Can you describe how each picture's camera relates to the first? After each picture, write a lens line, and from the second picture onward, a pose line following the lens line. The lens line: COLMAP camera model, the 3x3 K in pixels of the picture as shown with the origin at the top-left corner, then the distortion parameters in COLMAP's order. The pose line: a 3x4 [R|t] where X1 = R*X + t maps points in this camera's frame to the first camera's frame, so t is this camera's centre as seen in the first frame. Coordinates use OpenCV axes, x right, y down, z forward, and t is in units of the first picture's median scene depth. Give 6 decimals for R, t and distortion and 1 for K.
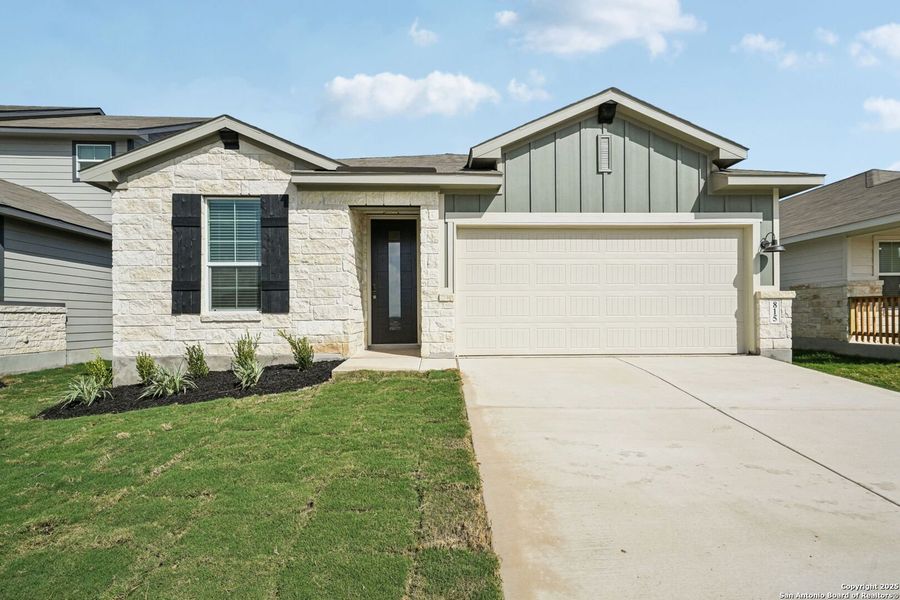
lens RADIAL K [[455.8, 0, 449.3], [0, 455.8, 306.0], [0, 0, 1]] dist [0.003754, 0.000333]
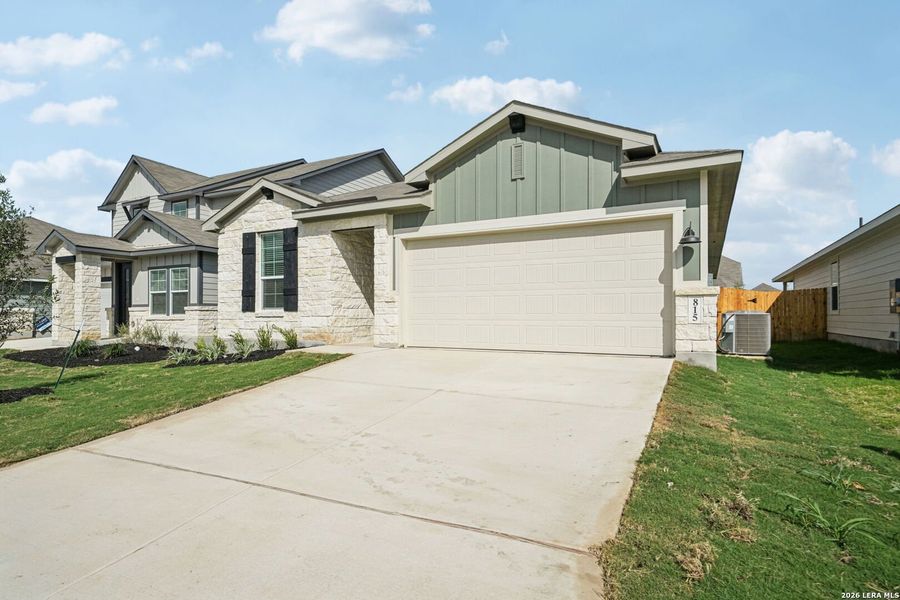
lens RADIAL K [[489.6, 0, 450.7], [0, 489.6, 299.7], [0, 0, 1]] dist [-0.005938, -0.000312]
pose [[0.863140, -0.010617, -0.504854, 0.797666], [0.007540, 0.999938, -0.008139, -0.004021], [0.504909, 0.003218, 0.863167, -0.061992]]
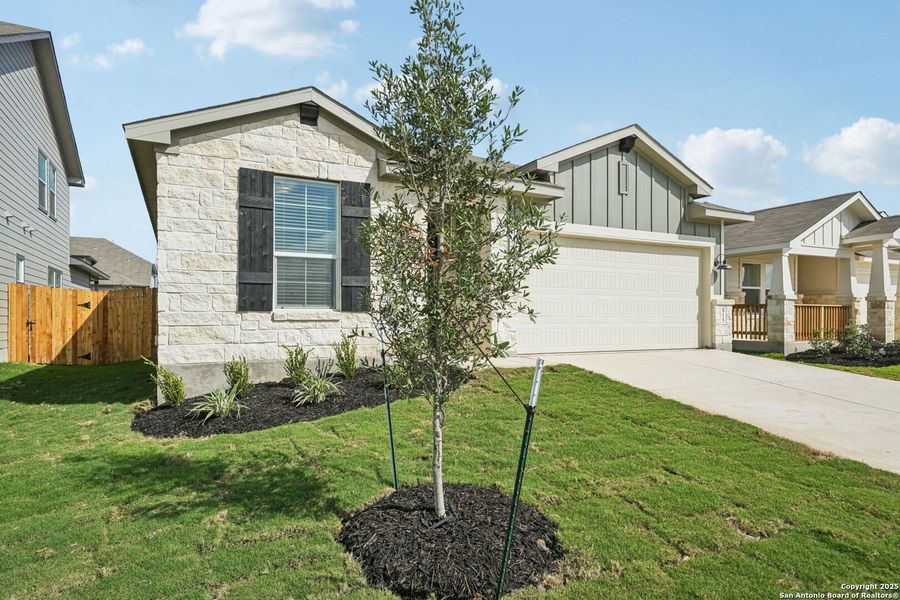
lens RADIAL K [[527.0, 0, 450.1], [0, 527.0, 309.3], [0, 0, 1]] dist [0.000640, 0.000449]
pose [[0.907734, 0.013606, 0.419326, -0.636190], [-0.015754, 0.999875, 0.001662, 0.005564], [-0.419250, -0.008114, 0.907834, -0.038028]]
